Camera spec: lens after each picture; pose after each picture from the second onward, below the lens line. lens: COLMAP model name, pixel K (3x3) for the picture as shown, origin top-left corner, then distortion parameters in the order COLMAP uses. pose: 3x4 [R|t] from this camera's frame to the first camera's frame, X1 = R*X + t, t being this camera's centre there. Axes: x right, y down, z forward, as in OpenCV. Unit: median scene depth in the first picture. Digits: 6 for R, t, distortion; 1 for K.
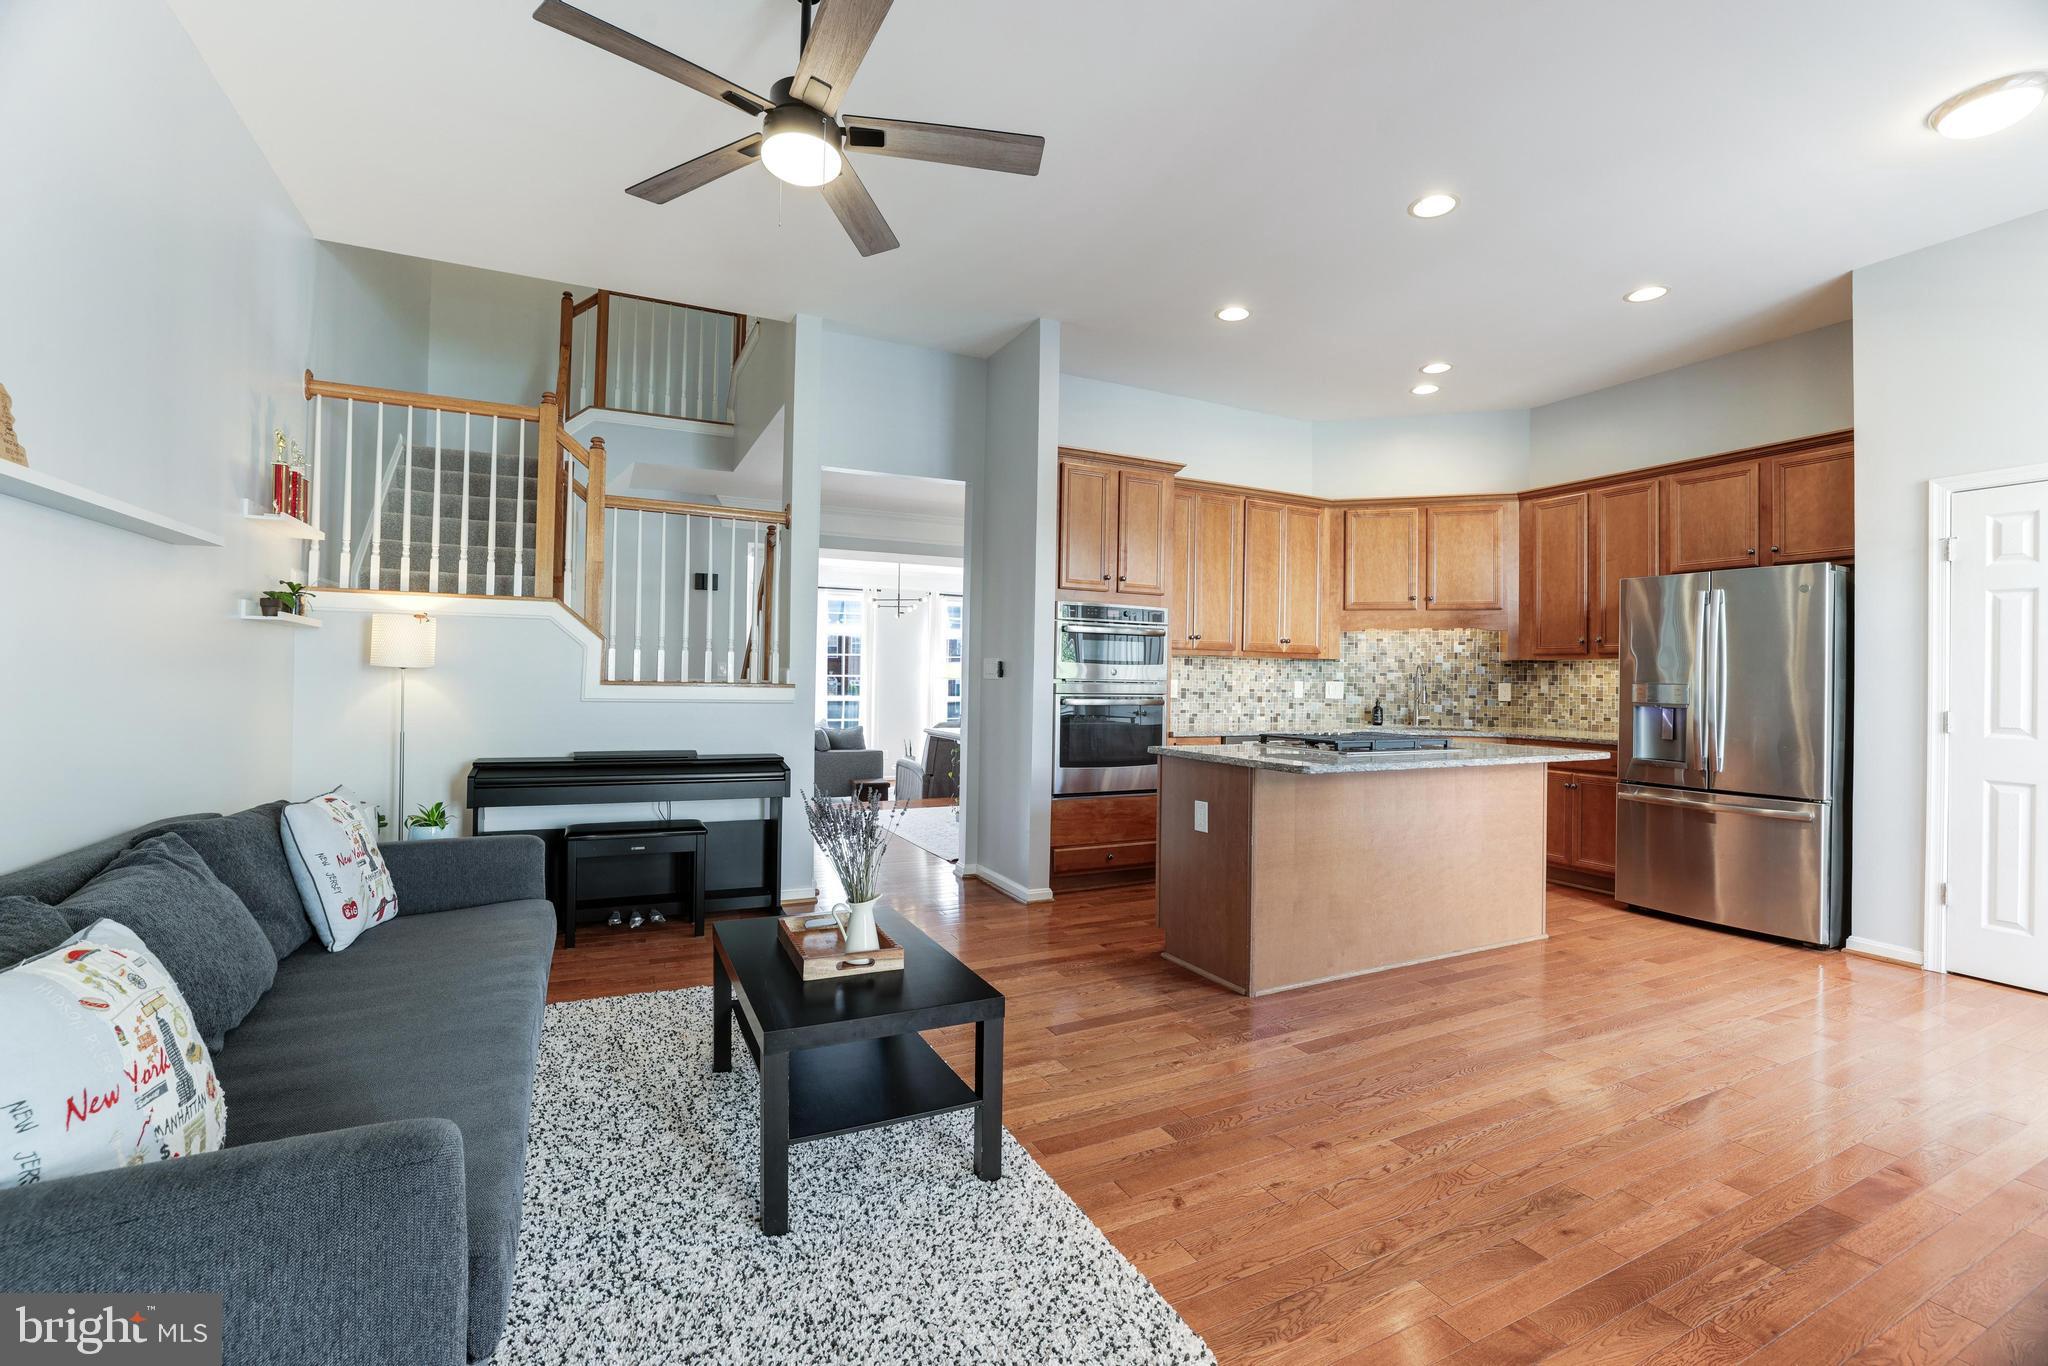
lens RADIAL K [[888.2, 0, 1036.1], [0, 888.2, 670.5], [0, 0, 1]] dist [-0.032321, 0.014298]
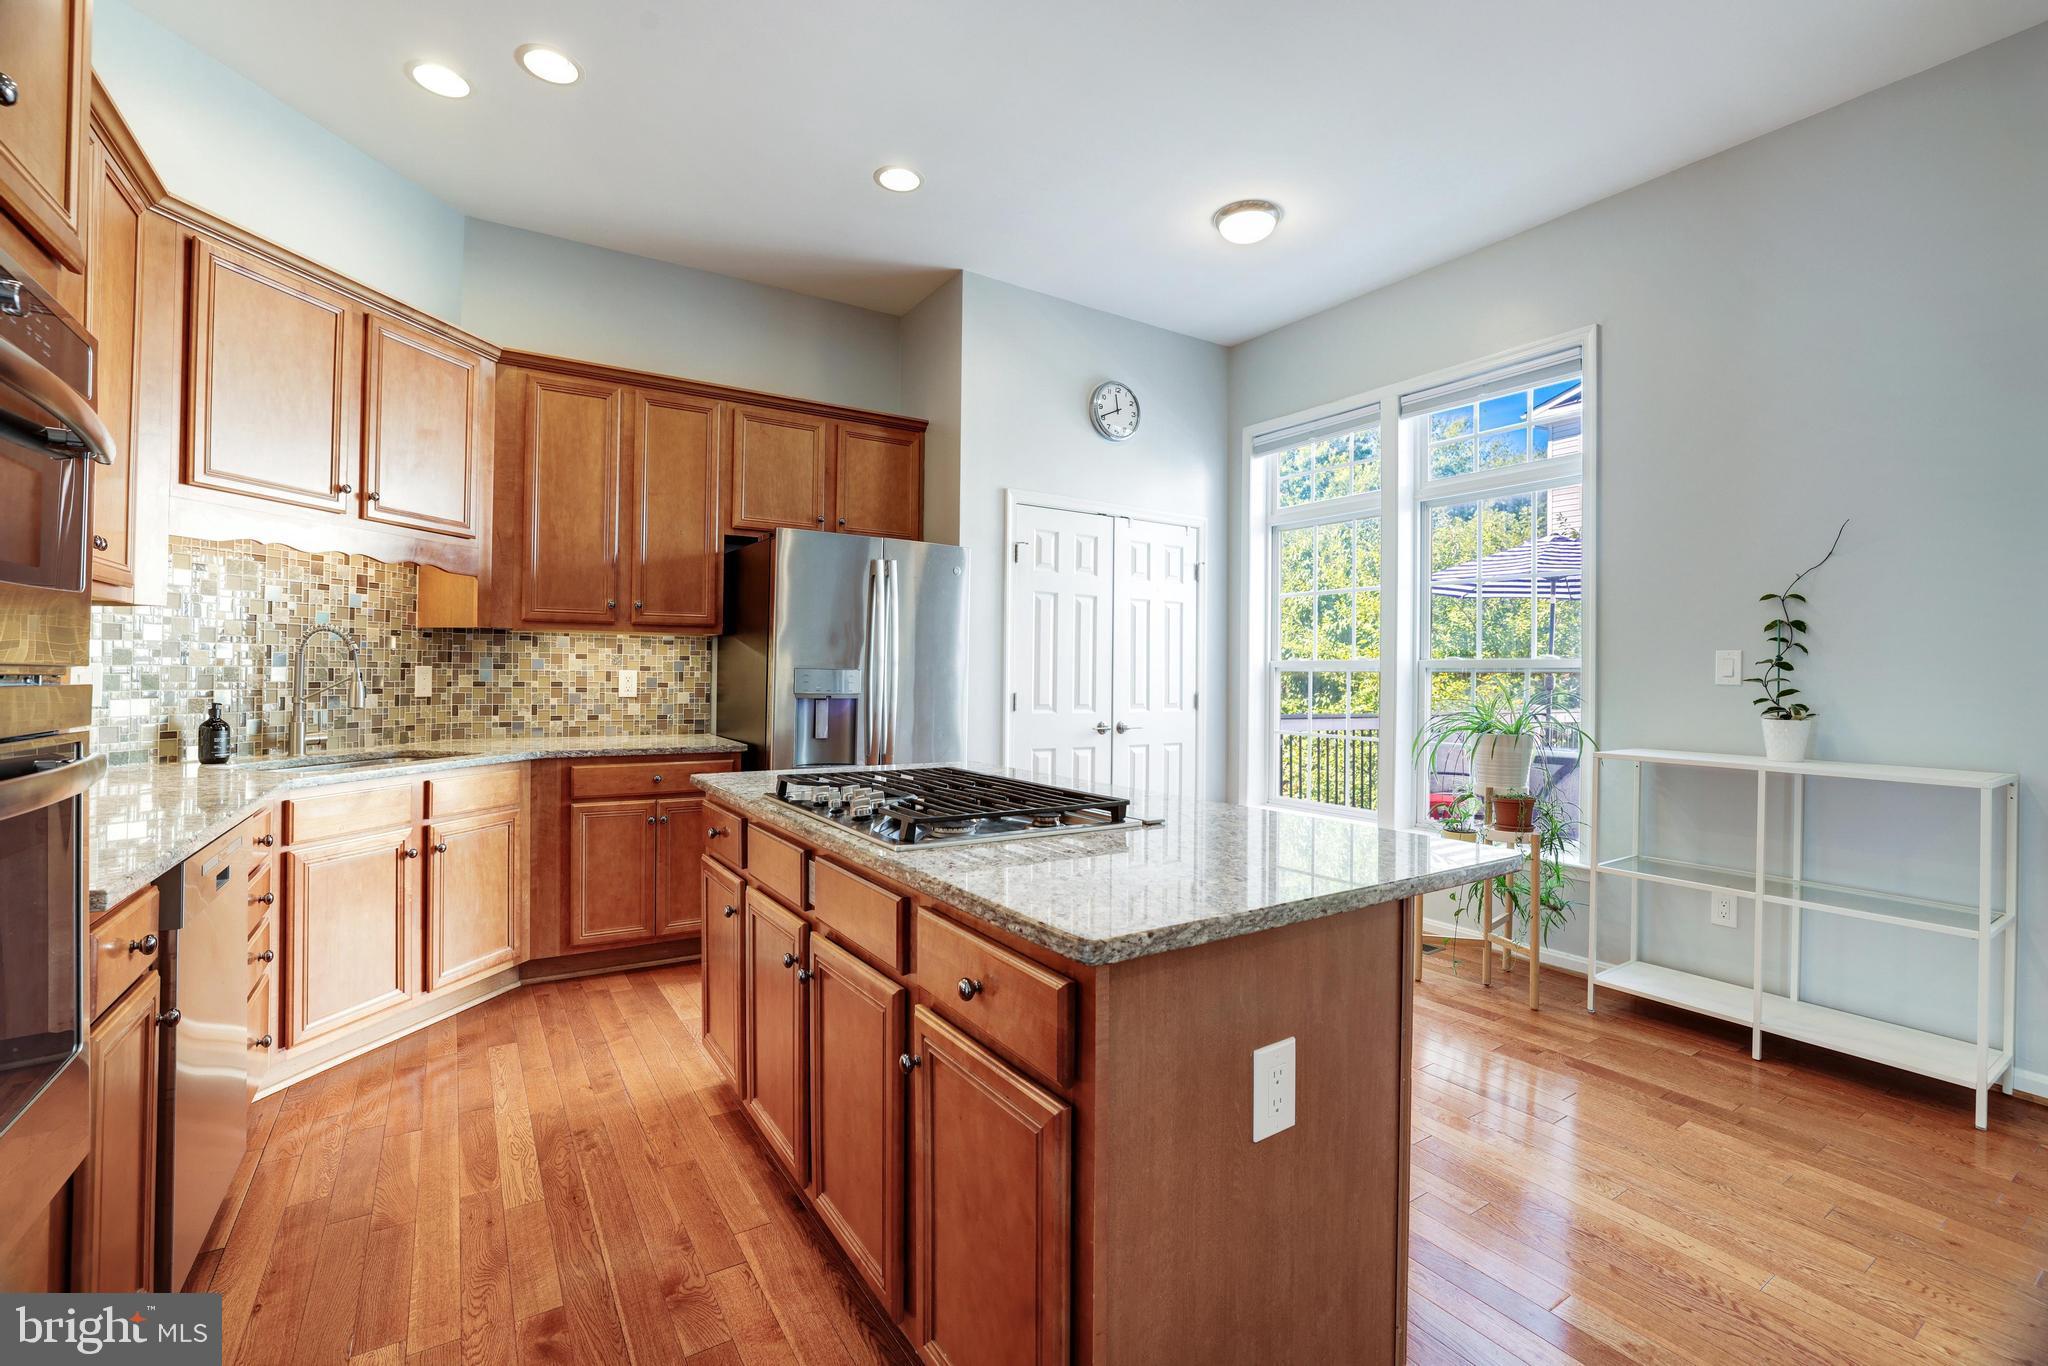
lens RADIAL K [[888.2, 0, 1024.8], [0, 888.2, 670.3], [0, 0, 1]] dist [-0.032321, 0.014298]
pose [[-0.102182, -0.008997, 0.994725, -0.085926], [-0.020462, 0.999767, 0.006941, 0.005758], [-0.994555, -0.019645, -0.102342, 0.729143]]
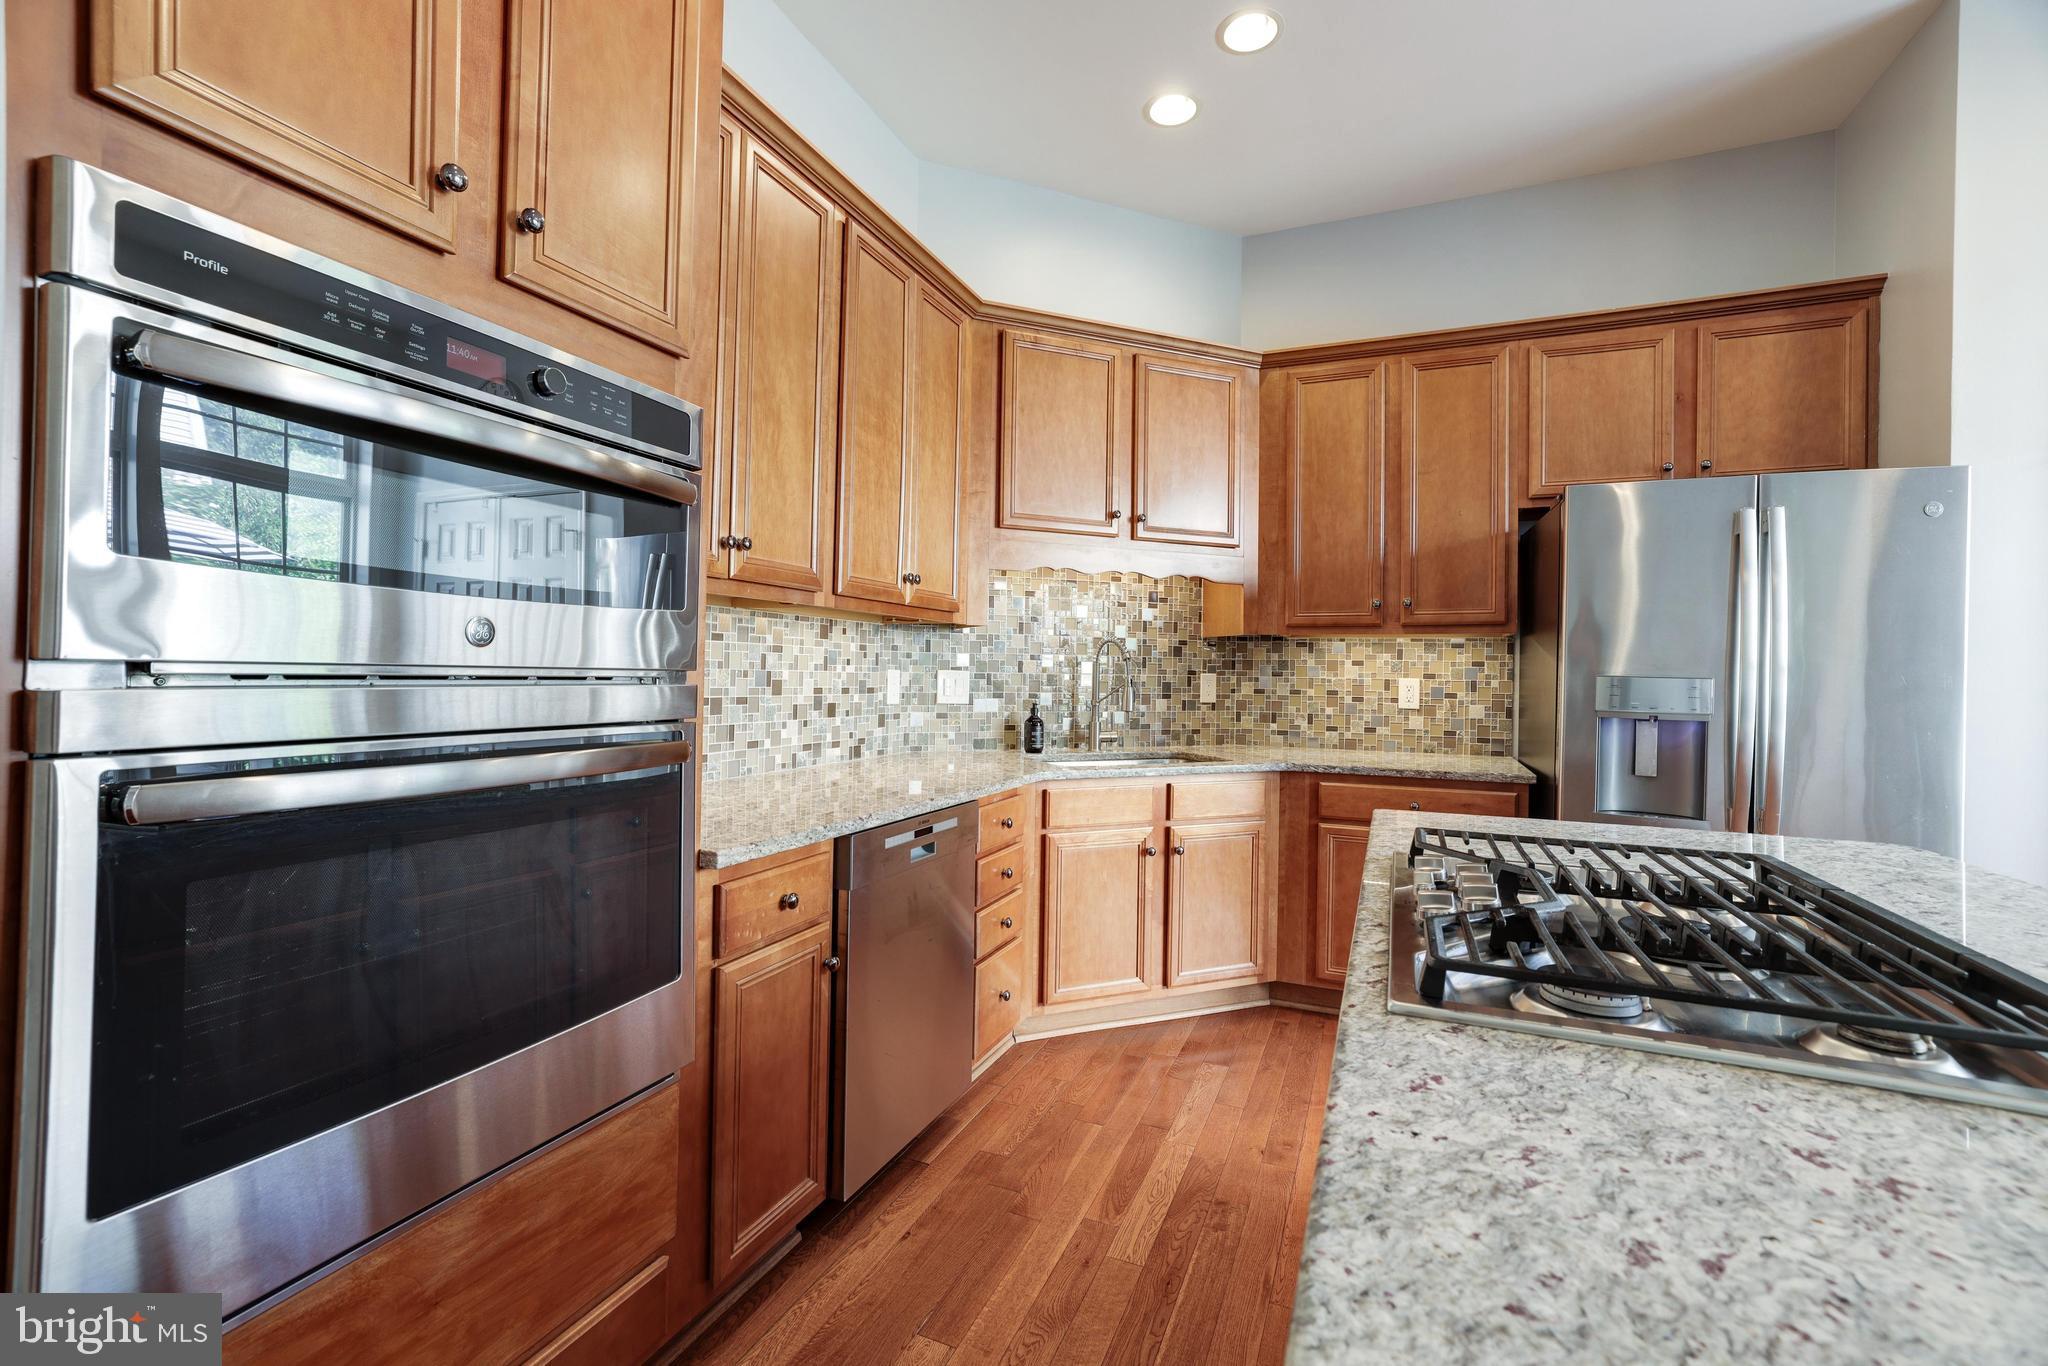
lens RADIAL K [[888.2, 0, 1027.7], [0, 888.2, 667.4], [0, 0, 1]] dist [-0.032321, 0.014298]
pose [[0.765053, 0.001367, 0.643966, 0.046114], [-0.009648, 0.999910, 0.009340, 0.006237], [-0.643896, -0.013359, 0.764997, 0.668460]]
